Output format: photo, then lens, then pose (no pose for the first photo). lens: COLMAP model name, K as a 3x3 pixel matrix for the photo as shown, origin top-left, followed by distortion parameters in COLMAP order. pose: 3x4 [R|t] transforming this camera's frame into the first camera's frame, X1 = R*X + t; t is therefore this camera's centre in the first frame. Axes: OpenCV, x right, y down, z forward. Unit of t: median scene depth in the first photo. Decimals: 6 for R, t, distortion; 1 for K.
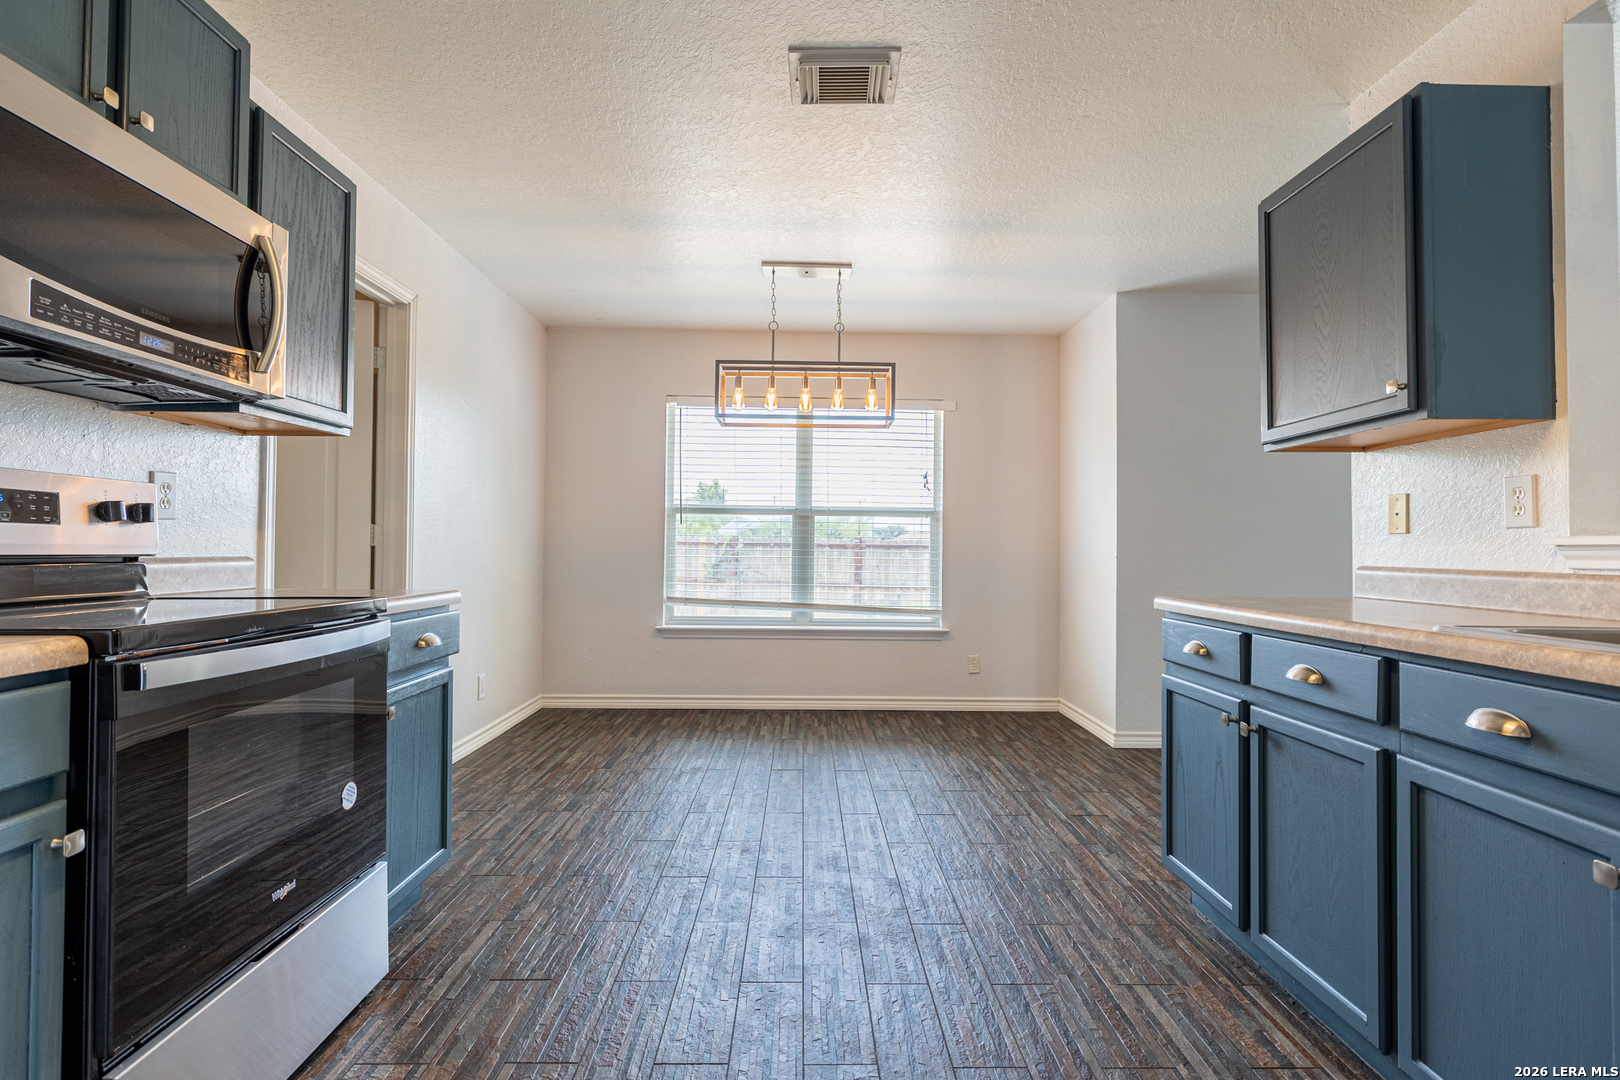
lens RADIAL K [[778.9, 0, 821.2], [0, 778.9, 537.4], [0, 0, 1]] dist [0.001826, 0.000229]
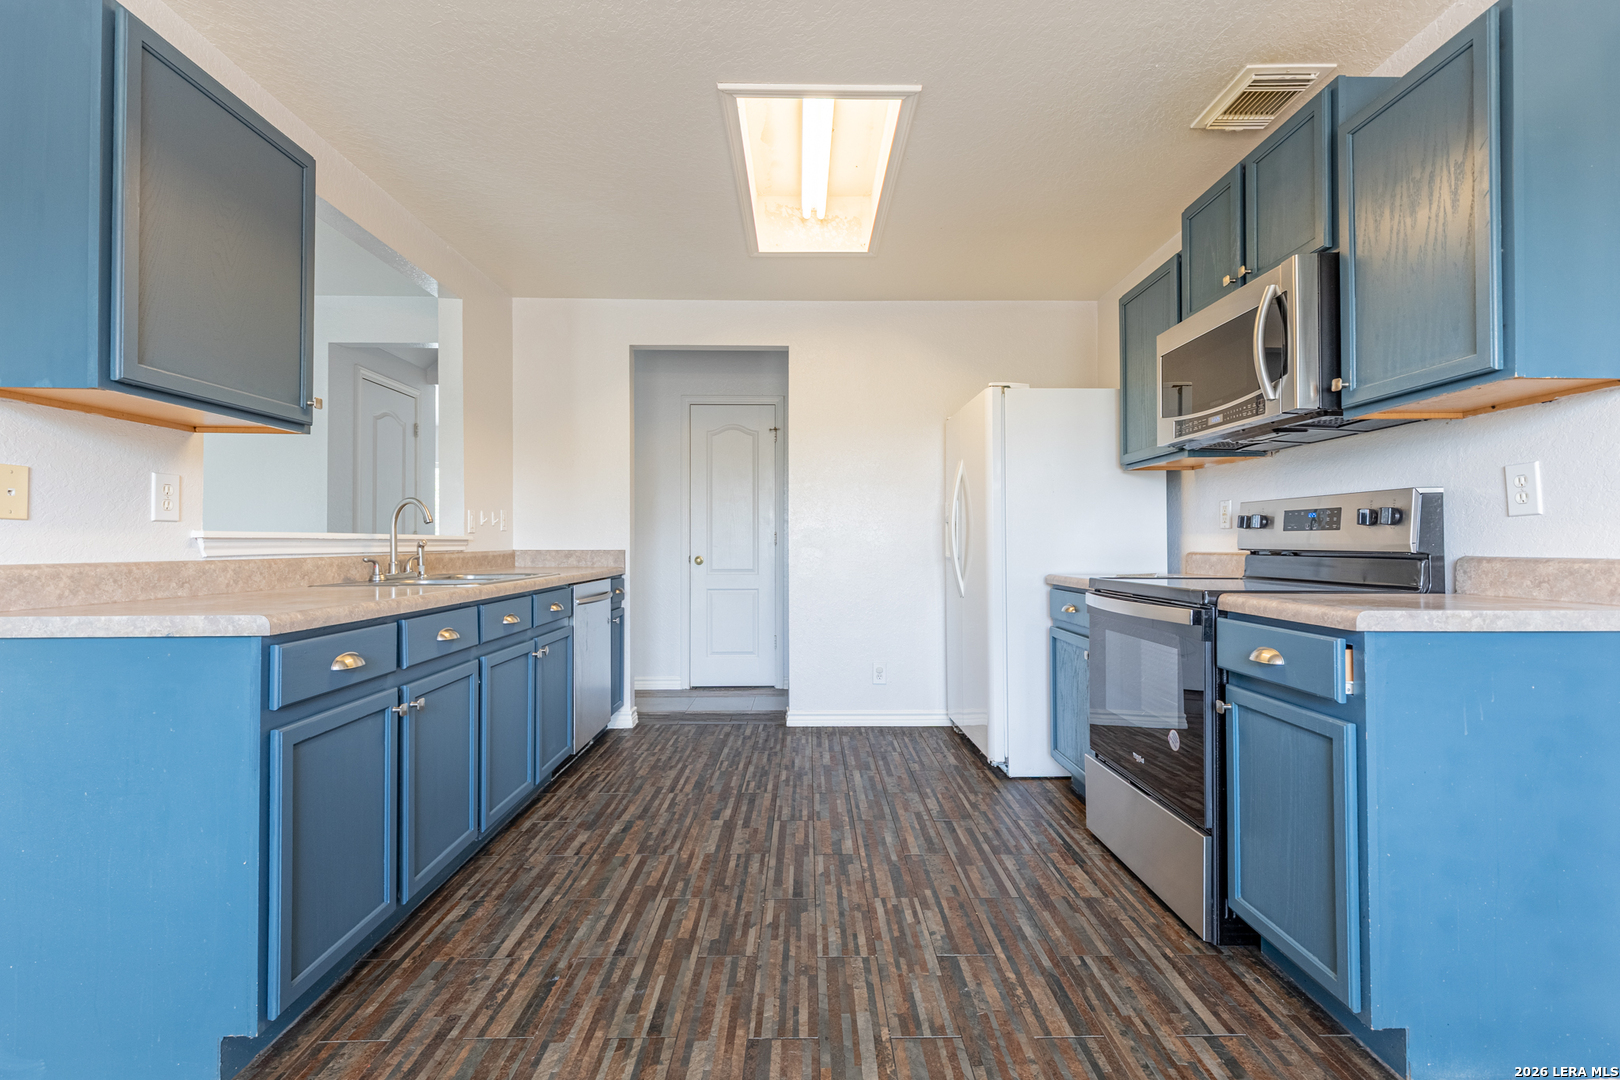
lens RADIAL K [[729.9, 0, 815.9], [0, 729.9, 534.8], [0, 0, 1]] dist [0.006551, -0.000350]
pose [[-0.999944, -0.005321, 0.009113, -0.024605], [-0.005576, 0.999588, -0.028145, 0.027780], [-0.008959, -0.028194, -0.999562, 1.839883]]
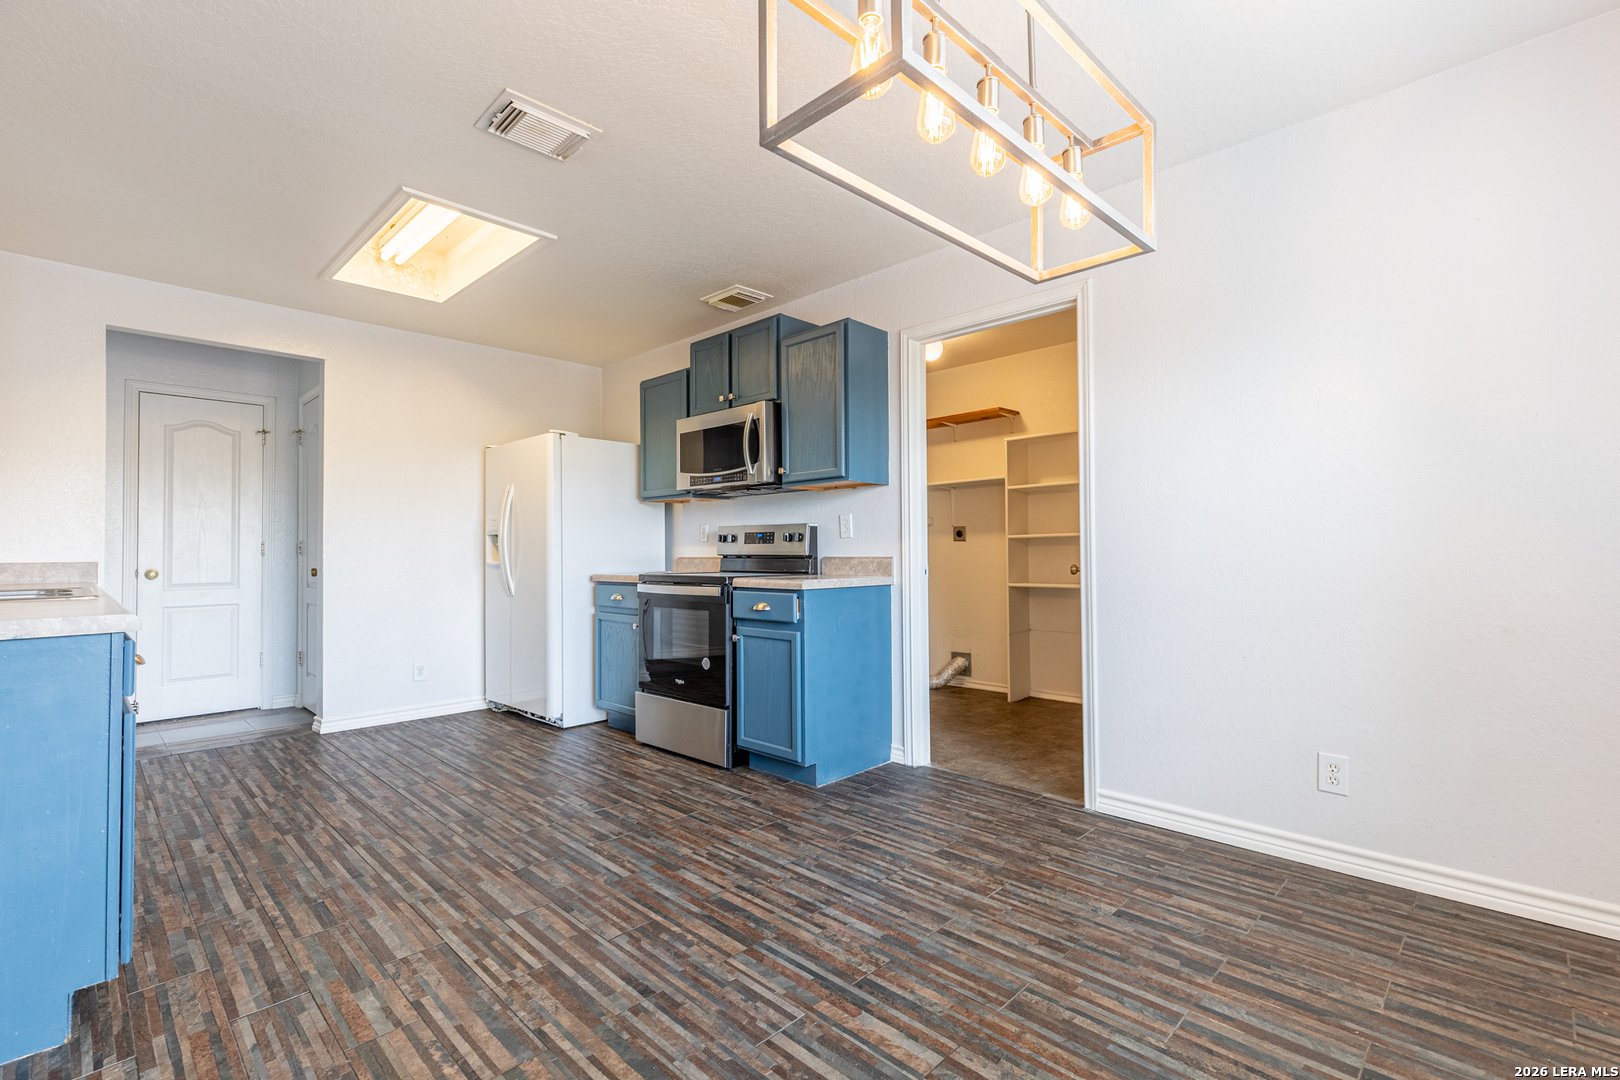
lens RADIAL K [[729.9, 0, 815.9], [0, 729.9, 534.8], [0, 0, 1]] dist [0.006551, -0.000350]
pose [[-0.714420, -0.017663, -0.699494, 0.529968], [0.012825, 0.999183, -0.038328, 0.039825], [0.699600, -0.036354, -0.713610, 2.267133]]
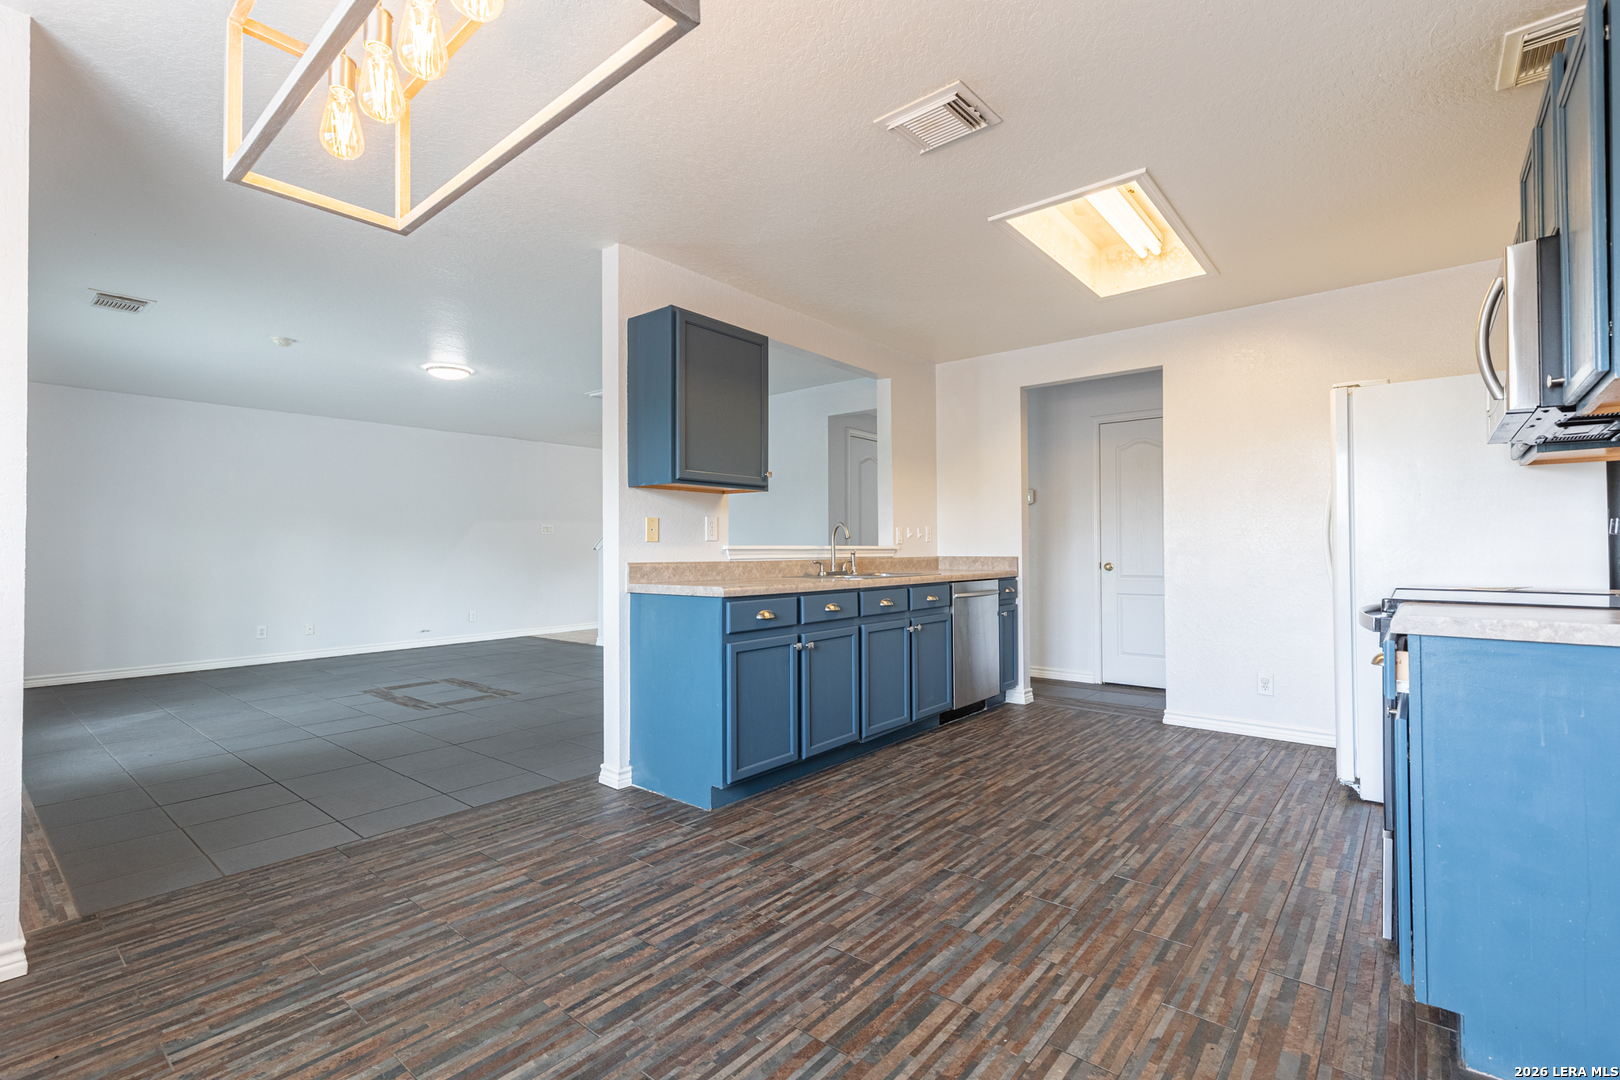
lens RADIAL K [[727.2, 0, 814.8], [0, 727.2, 538.3], [0, 0, 1]] dist [0.002134, -0.001162]
pose [[-0.753234, 0.006827, 0.657718, -0.574214], [-0.012933, 0.999599, -0.025187, 0.024552], [-0.657626, -0.027478, -0.752843, 2.110505]]
